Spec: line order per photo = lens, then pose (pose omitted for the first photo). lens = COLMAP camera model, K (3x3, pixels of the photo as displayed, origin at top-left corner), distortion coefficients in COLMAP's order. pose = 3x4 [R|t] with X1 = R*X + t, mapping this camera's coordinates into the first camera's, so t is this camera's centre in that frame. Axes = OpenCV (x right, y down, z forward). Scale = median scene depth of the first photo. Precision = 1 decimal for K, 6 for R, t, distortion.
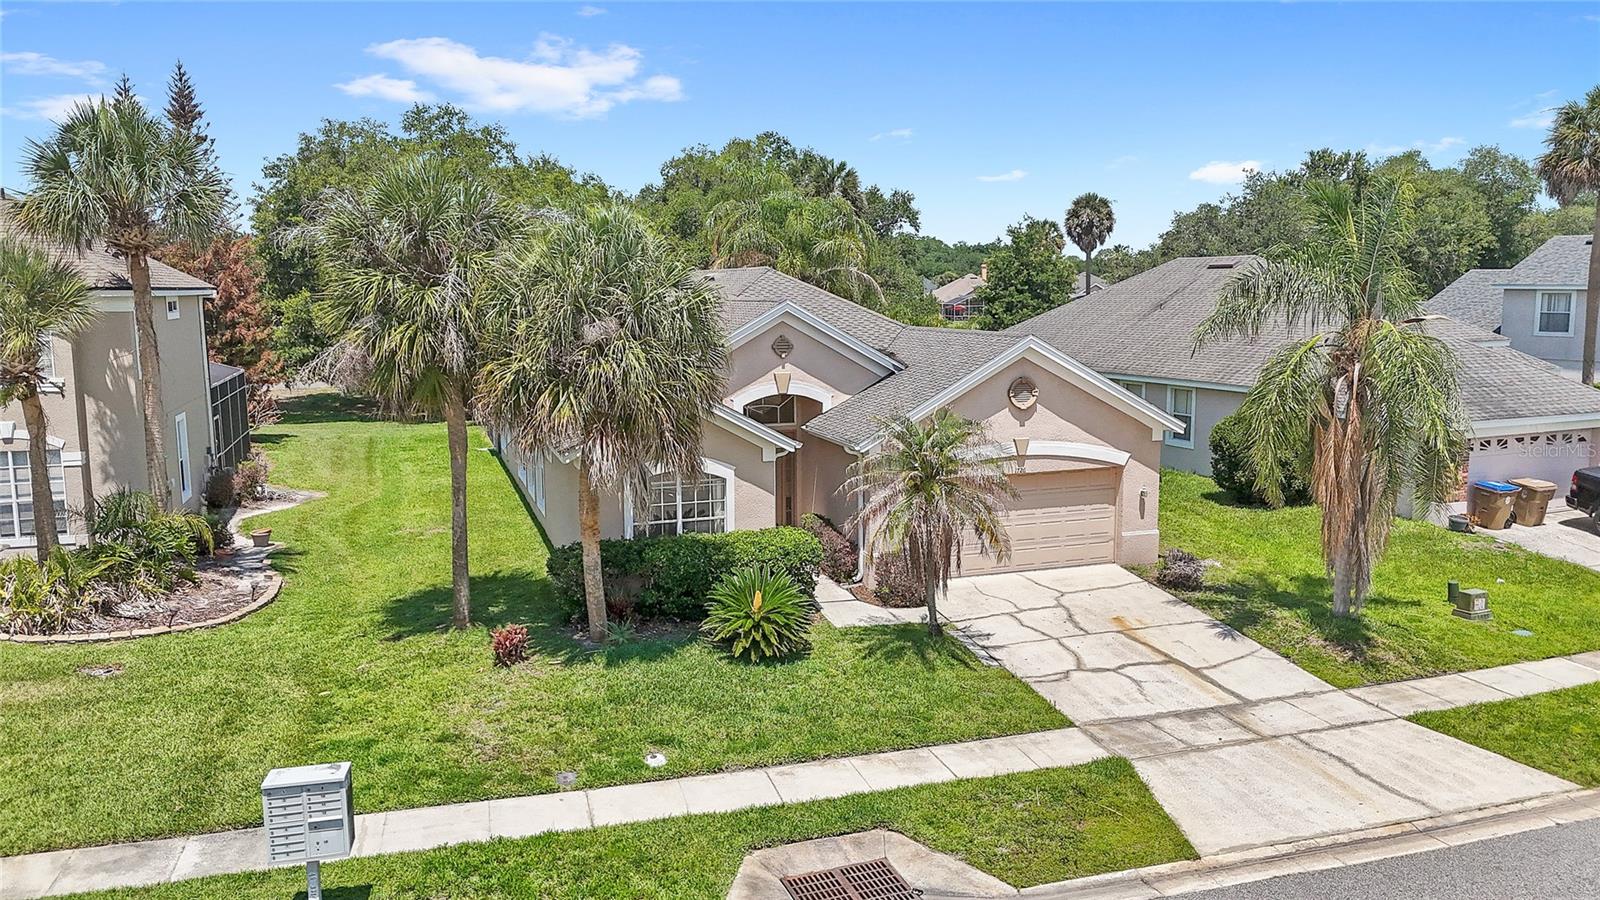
lens RADIAL K [[1172.9, 0, 800.0], [0, 1172.9, 450.0], [0, 0, 1]] dist [0.085726, -0.090981]
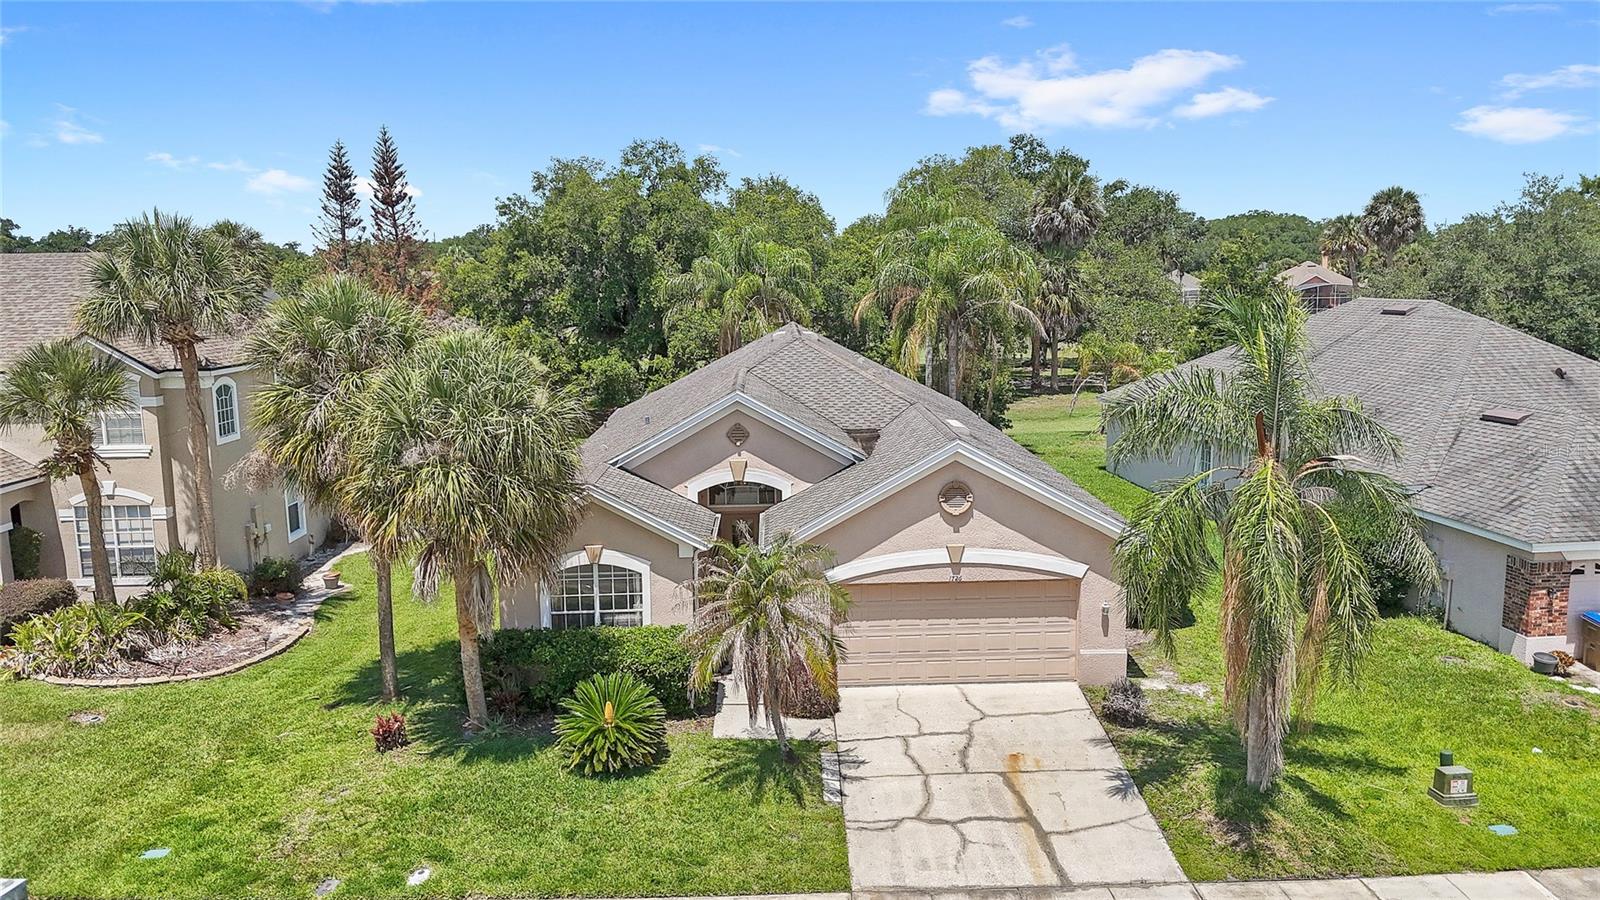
lens RADIAL K [[1172.9, 0, 800.0], [0, 1172.9, 450.0], [0, 0, 1]] dist [0.085726, -0.090981]
pose [[0.956015, 0.036540, -0.291031, 0.370110], [-0.031423, 0.999259, 0.022240, -0.112177], [0.291628, -0.012117, 0.956455, 0.070213]]
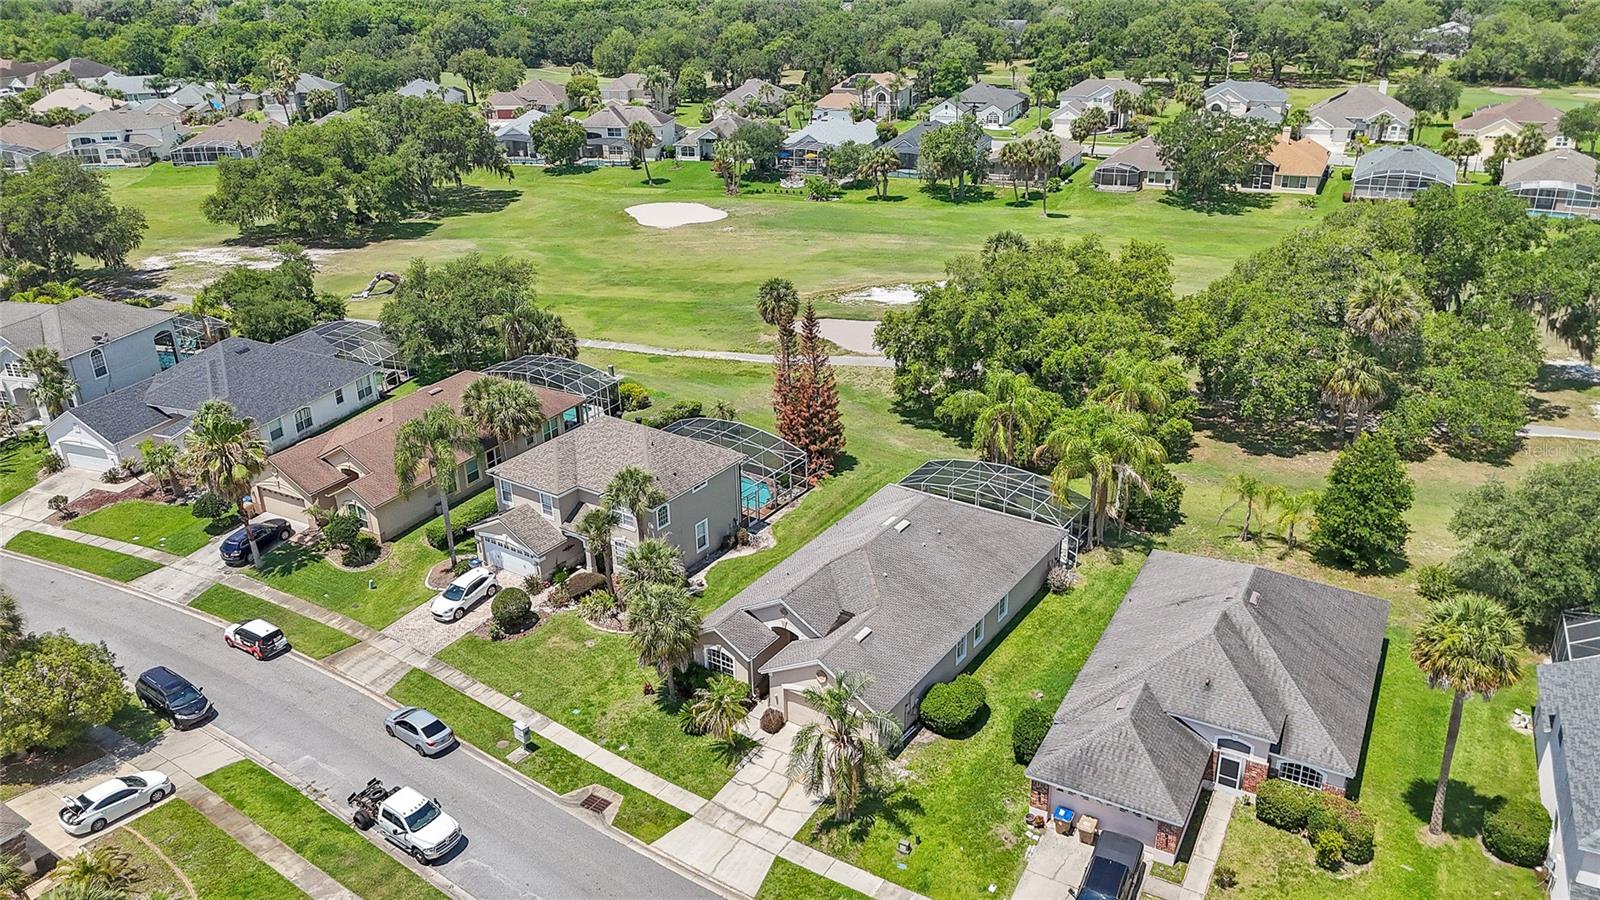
lens RADIAL K [[1172.9, 0, 800.0], [0, 1172.9, 450.0], [0, 0, 1]] dist [0.085726, -0.090981]
pose [[0.604310, 0.314656, -0.731985, 1.974338], [-0.092536, 0.940214, 0.327771, -1.411557], [0.791358, -0.130340, 0.597297, -0.489541]]
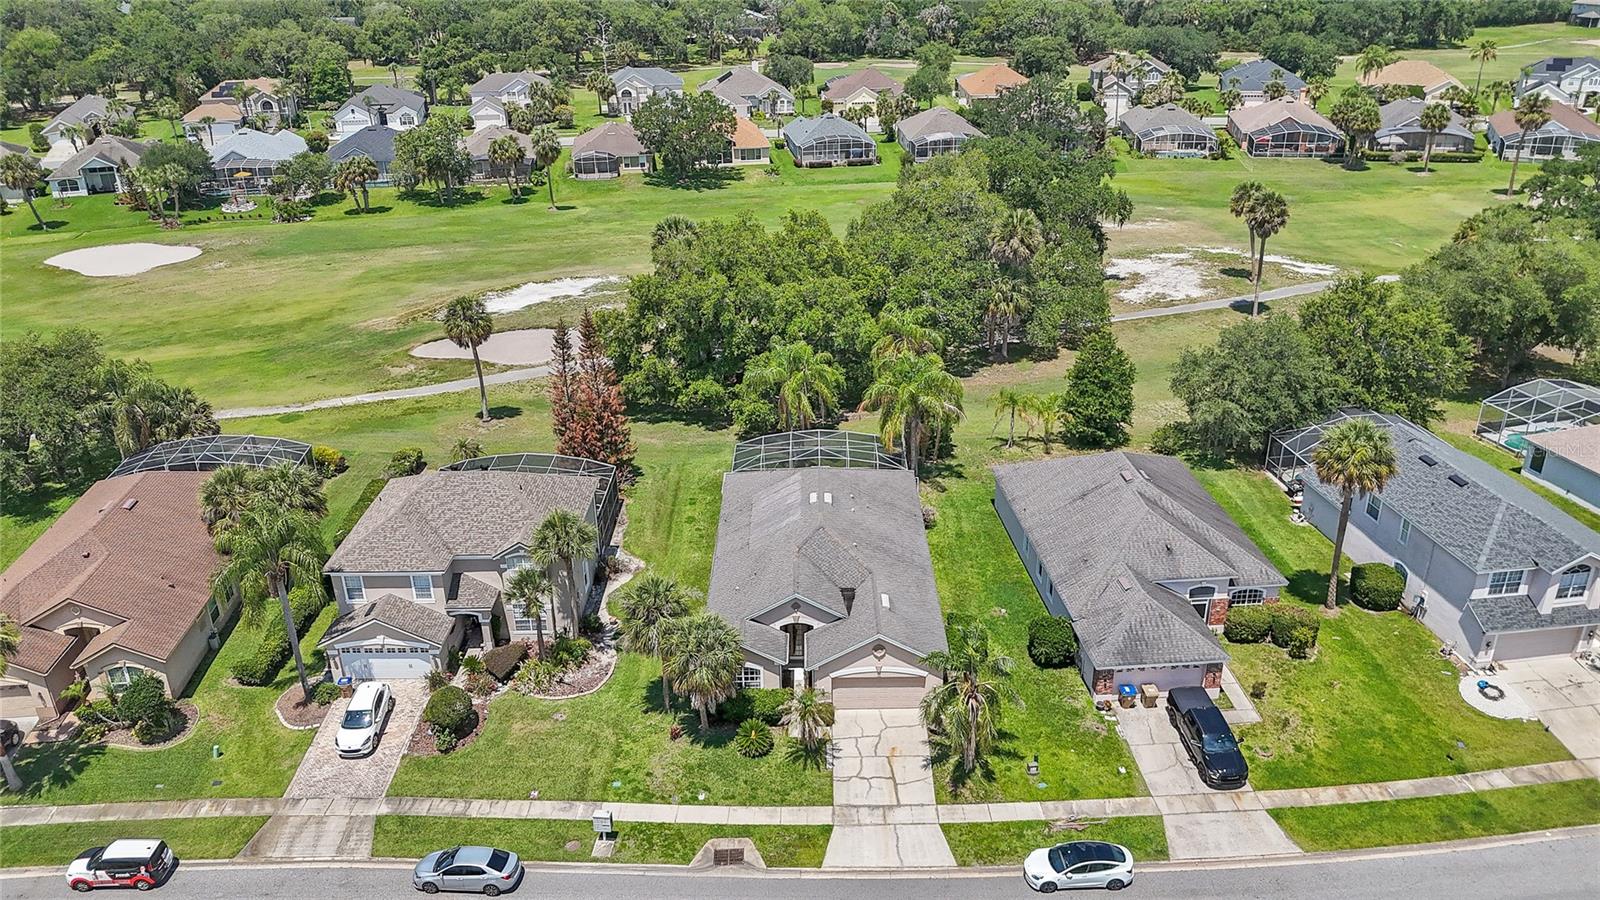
lens RADIAL K [[1172.9, 0, 800.0], [0, 1172.9, 450.0], [0, 0, 1]] dist [0.085726, -0.090981]
pose [[0.946714, 0.124474, -0.297050, 0.779380], [-0.033168, 0.955076, 0.294500, -1.285043], [0.320363, -0.268955, 0.908312, -1.311932]]
